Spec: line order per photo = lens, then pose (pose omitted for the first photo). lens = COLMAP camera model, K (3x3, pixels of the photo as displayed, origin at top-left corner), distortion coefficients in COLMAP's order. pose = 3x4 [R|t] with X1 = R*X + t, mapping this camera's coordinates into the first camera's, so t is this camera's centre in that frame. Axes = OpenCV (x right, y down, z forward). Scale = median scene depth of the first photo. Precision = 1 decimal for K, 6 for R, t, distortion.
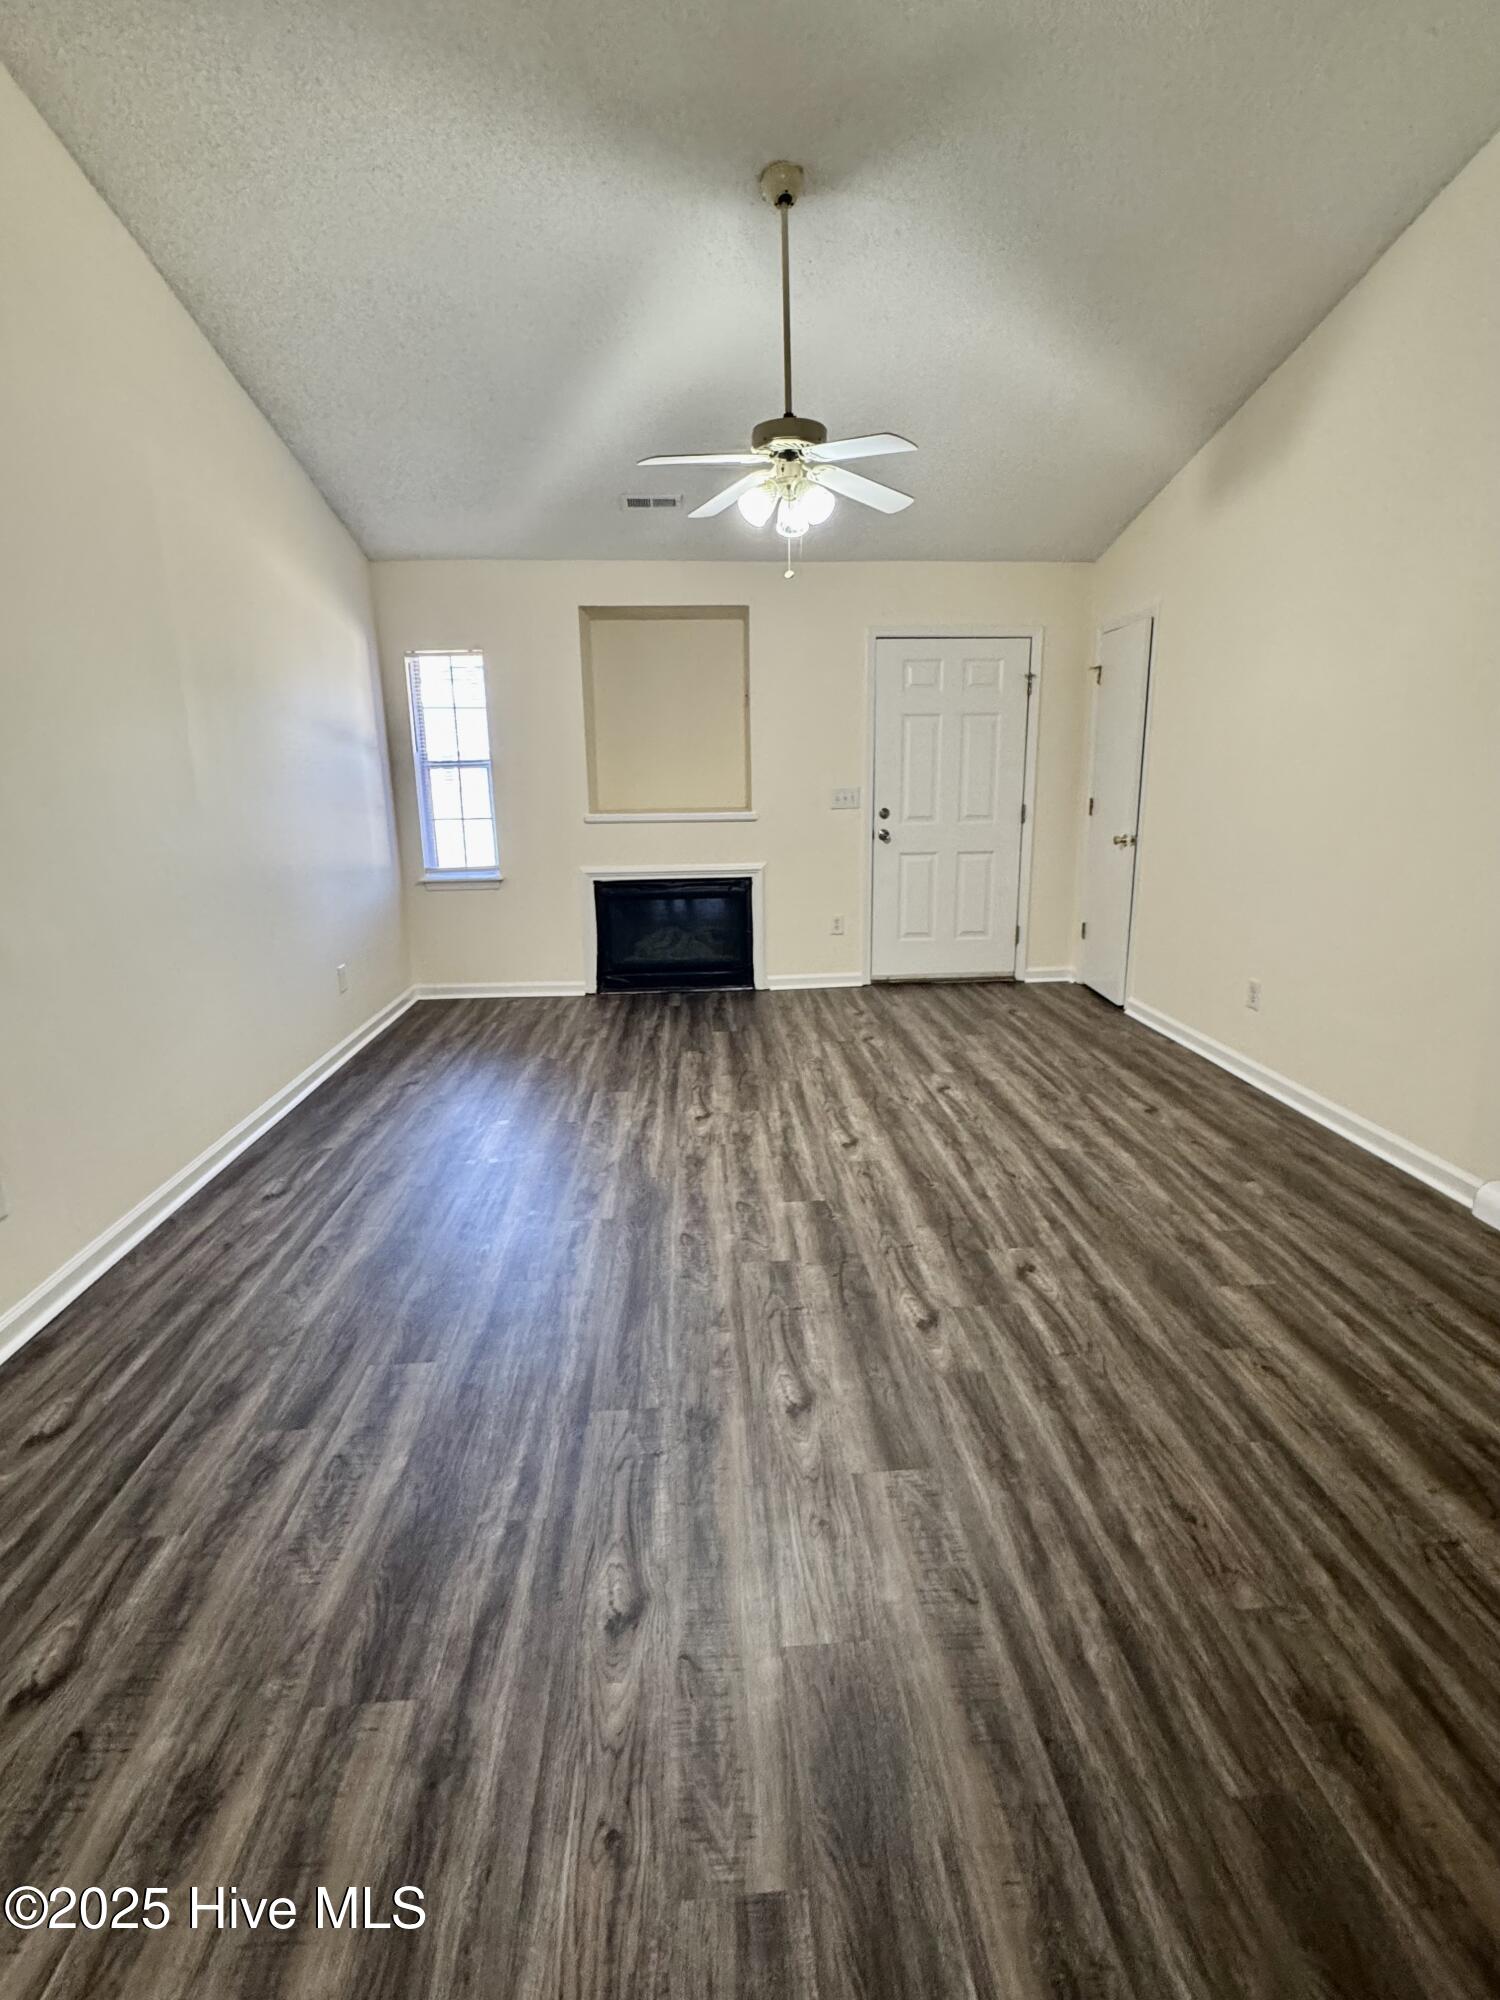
lens RADIAL K [[966.7, 0, 750.4], [0, 966.7, 999.4], [0, 0, 1]] dist [-0.002027, -0.000030]
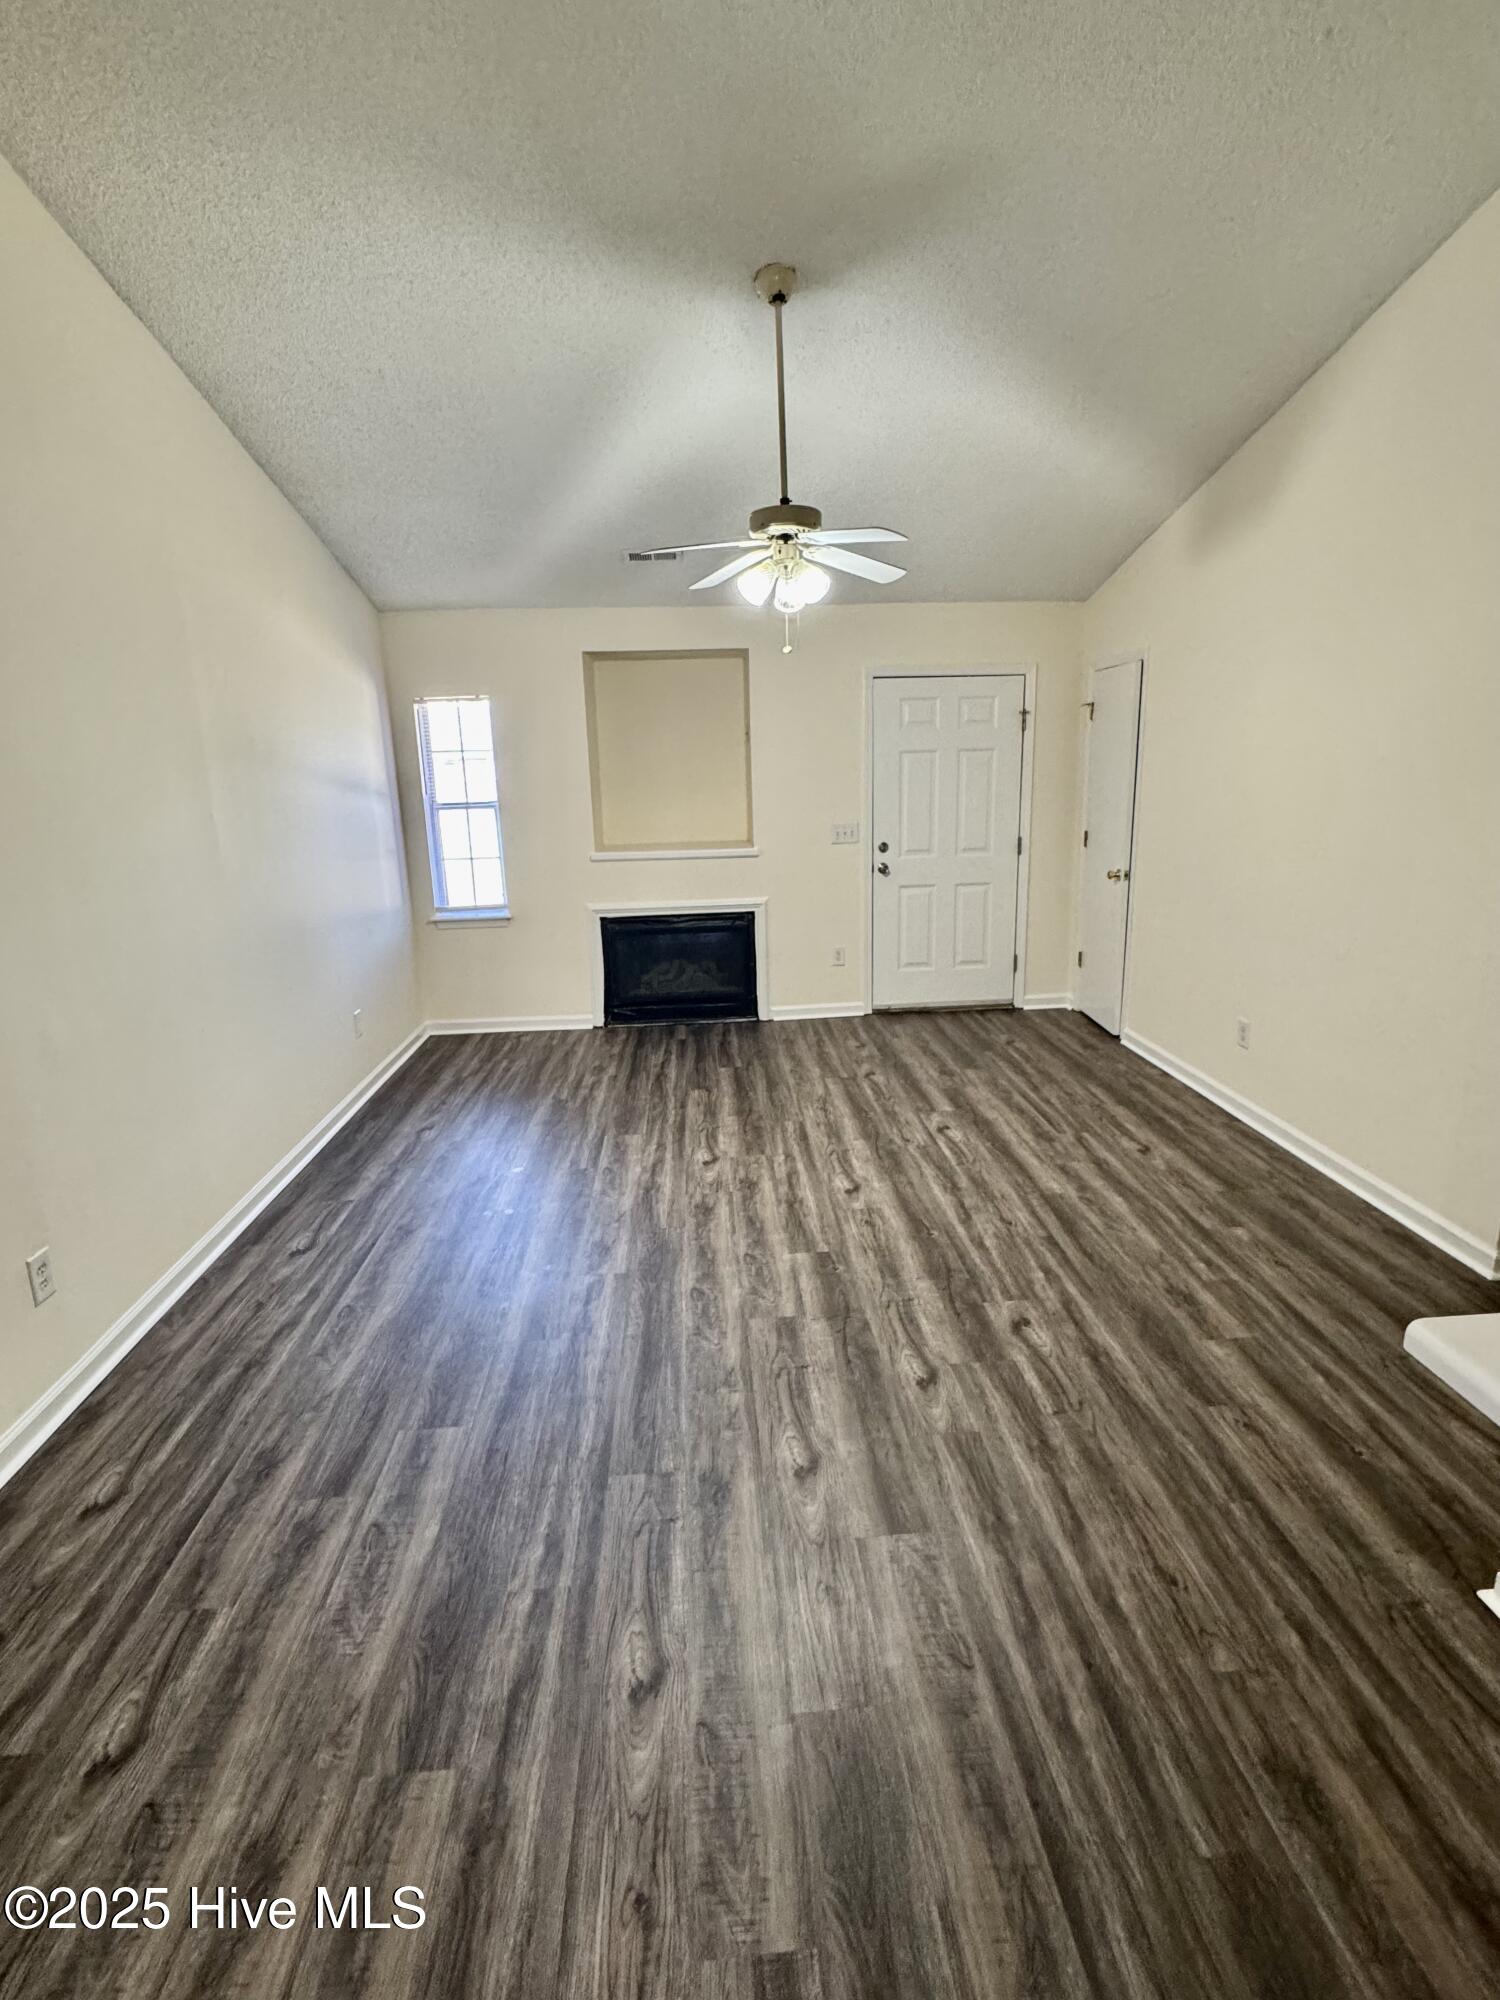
lens RADIAL K [[966.7, 0, 751.8], [0, 966.7, 997.9], [0, 0, 1]] dist [-0.002027, -0.000030]
pose [[0.999929, -0.011669, -0.002366, -0.000235], [0.011669, 0.999932, -0.000050, -0.091956], [0.002366, 0.000022, 0.999997, -0.058450]]
